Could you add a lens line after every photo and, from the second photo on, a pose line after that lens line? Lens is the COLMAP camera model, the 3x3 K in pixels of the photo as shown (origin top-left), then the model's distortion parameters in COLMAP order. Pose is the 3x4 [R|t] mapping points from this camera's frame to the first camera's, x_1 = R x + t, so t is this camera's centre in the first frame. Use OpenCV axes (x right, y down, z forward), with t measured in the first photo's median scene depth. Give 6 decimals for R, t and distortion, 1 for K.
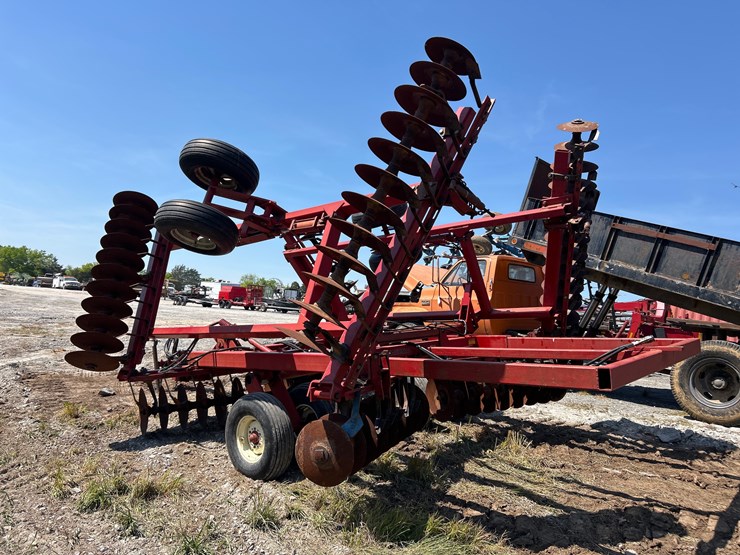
lens RADIAL K [[559.8, 0, 377.0], [0, 559.8, 271.6], [0, 0, 1]] dist [0.009028, -0.007440]
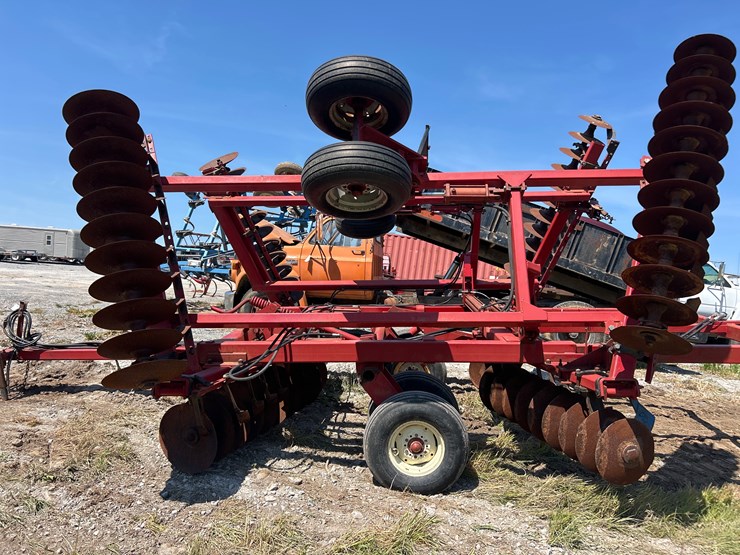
lens RADIAL K [[556.8, 0, 370.0], [0, 556.8, 277.5], [0, 0, 1]] dist [0.034566, -0.001815]
pose [[0.775898, -0.004234, 0.630845, -0.703120], [-0.069222, 0.993368, 0.091805, -0.020482], [-0.627050, -0.114900, 0.770459, 0.384551]]
